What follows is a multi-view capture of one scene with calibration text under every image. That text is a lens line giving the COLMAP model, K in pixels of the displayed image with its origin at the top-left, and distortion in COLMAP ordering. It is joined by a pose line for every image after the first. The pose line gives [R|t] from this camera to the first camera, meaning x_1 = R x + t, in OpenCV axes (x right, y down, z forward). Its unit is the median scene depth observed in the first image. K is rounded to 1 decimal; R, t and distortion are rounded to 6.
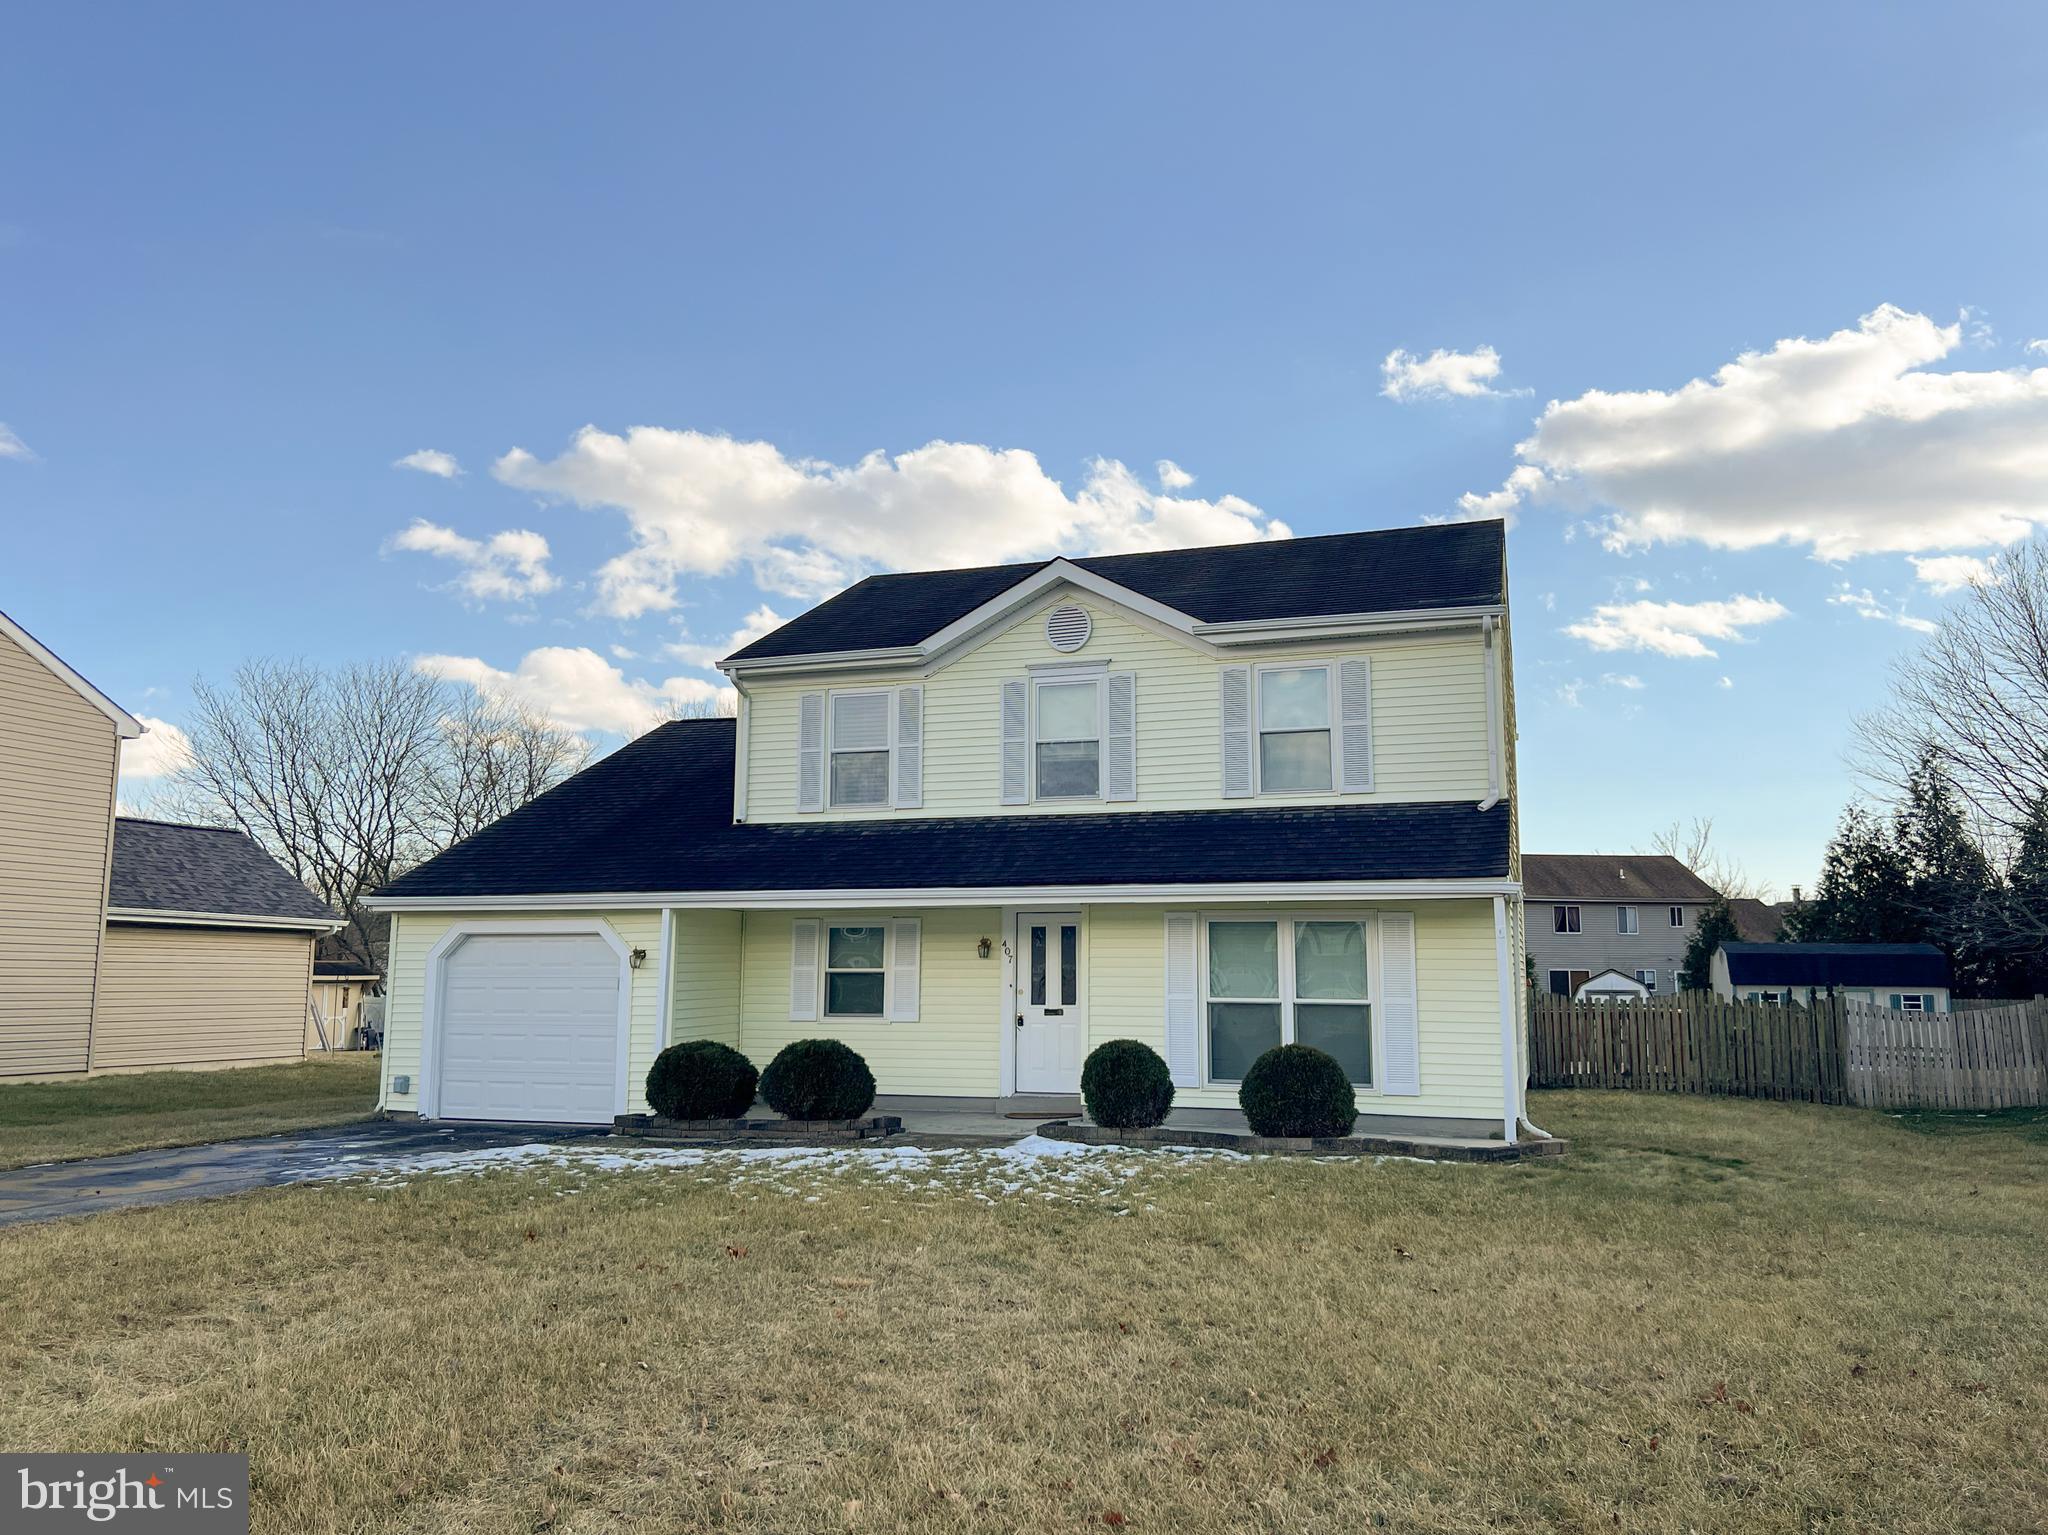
lens RADIAL K [[1533.5, 0, 1009.3], [0, 1533.5, 763.5], [0, 0, 1]] dist [0.018136, 0.002265]
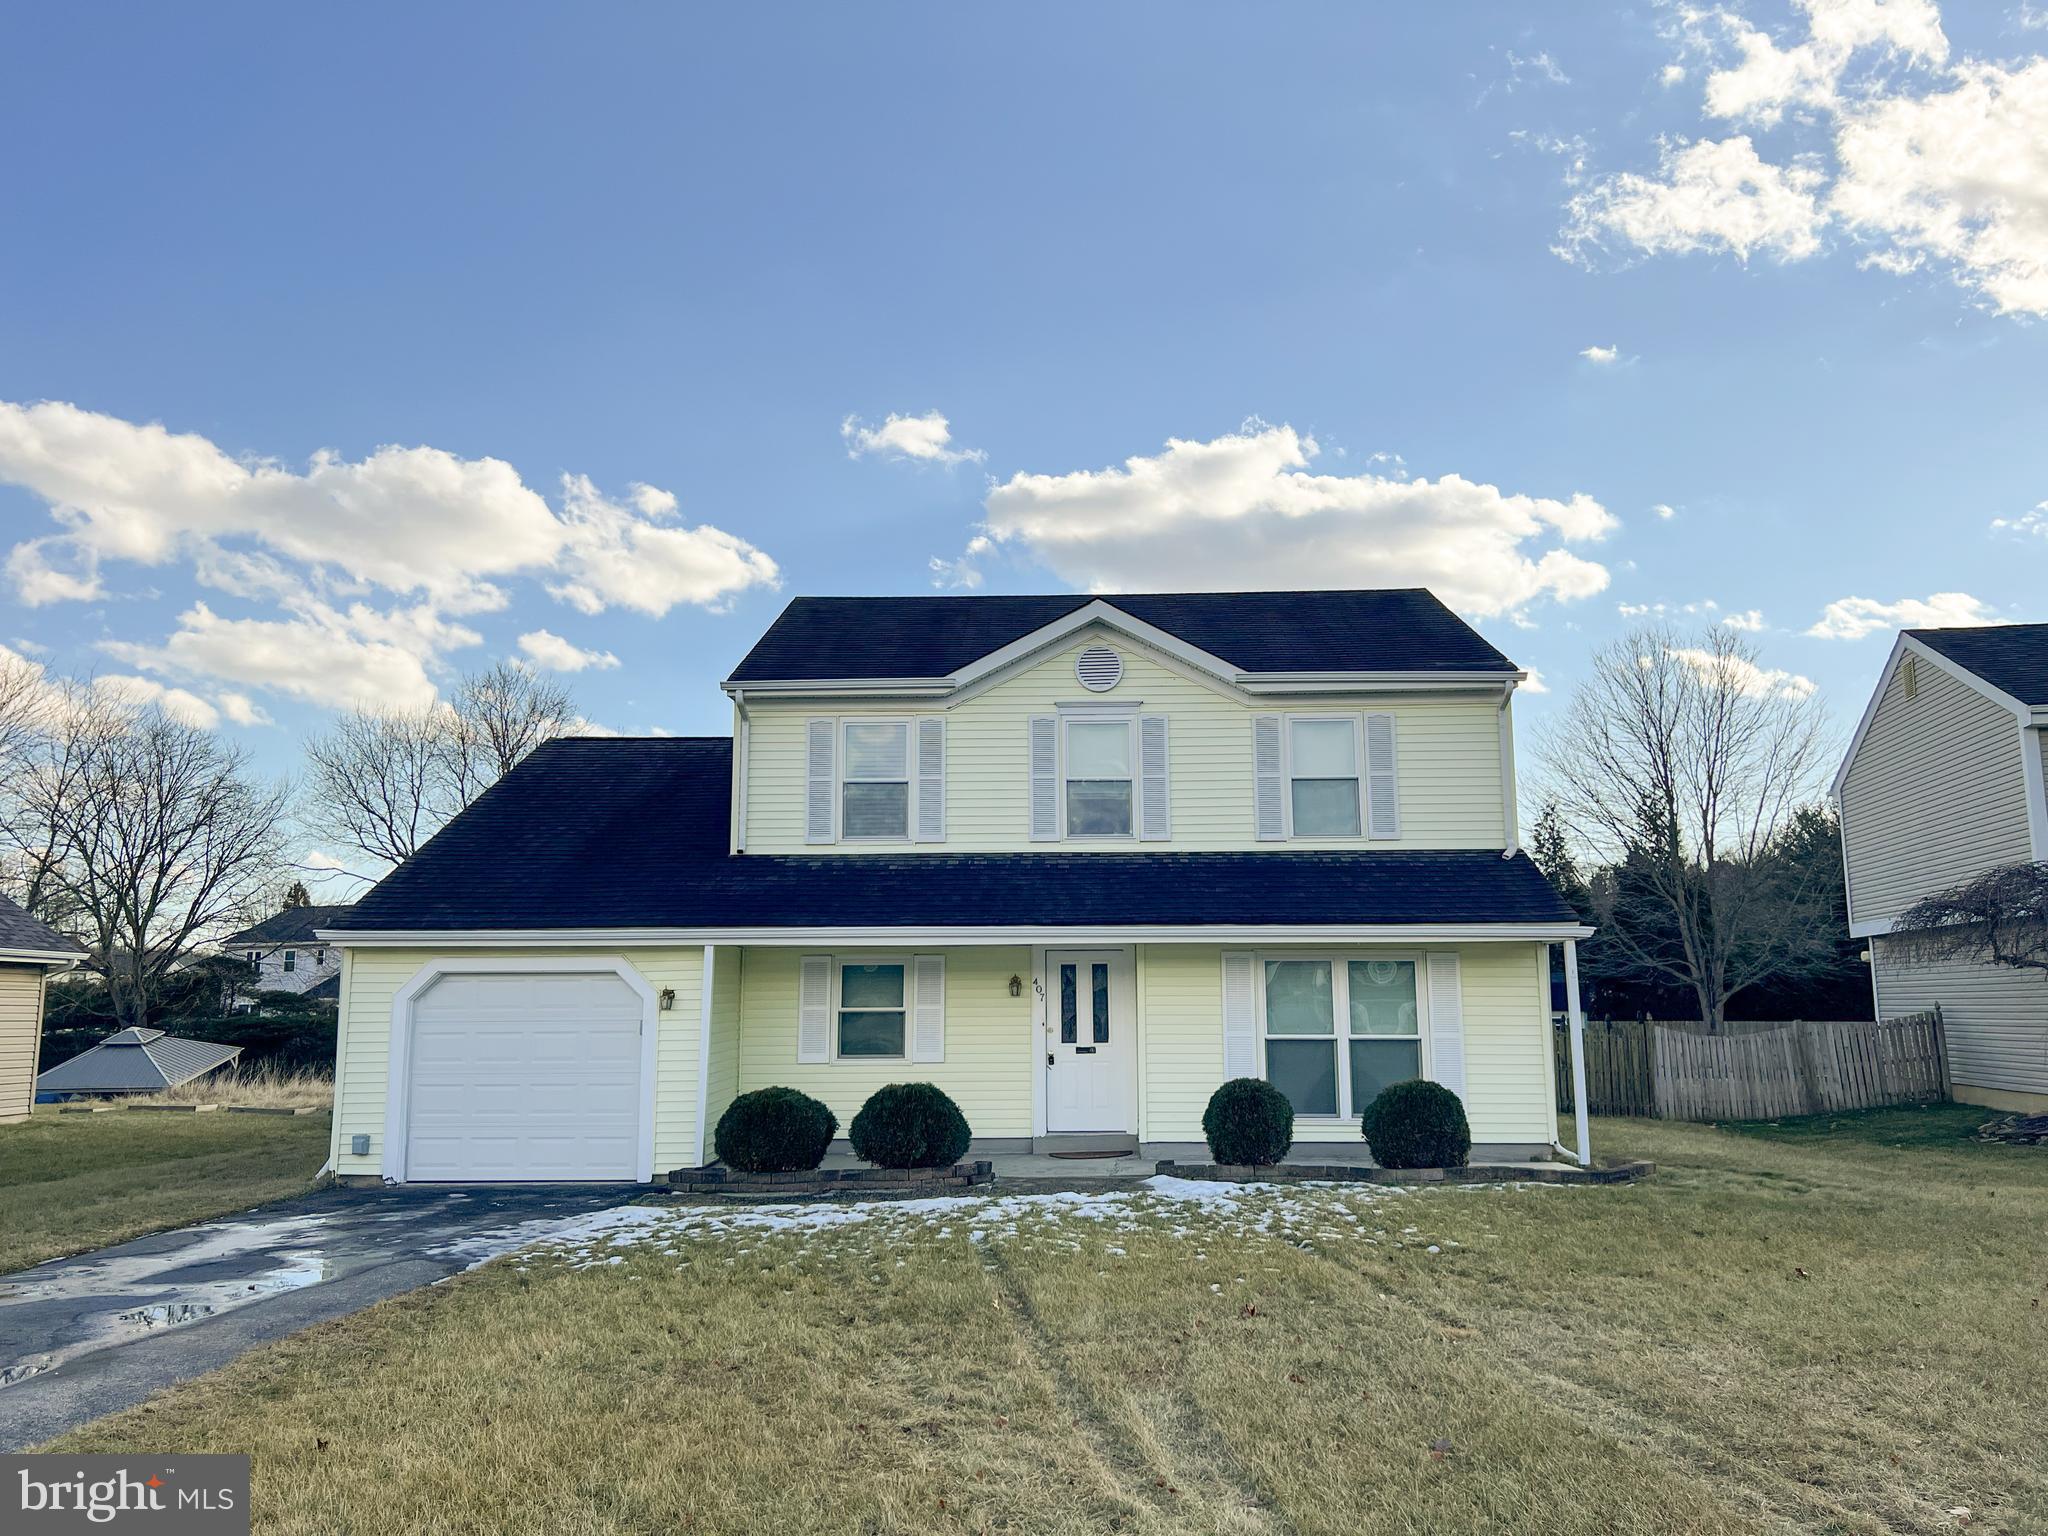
lens RADIAL K [[1533.5, 0, 1012.0], [0, 1533.5, 768.7], [0, 0, 1]] dist [0.018136, 0.002265]
pose [[0.955895, 0.037309, 0.291330, -0.315537], [-0.033441, 0.999274, -0.018245, -0.001750], [-0.291799, 0.007698, 0.956449, 0.054304]]
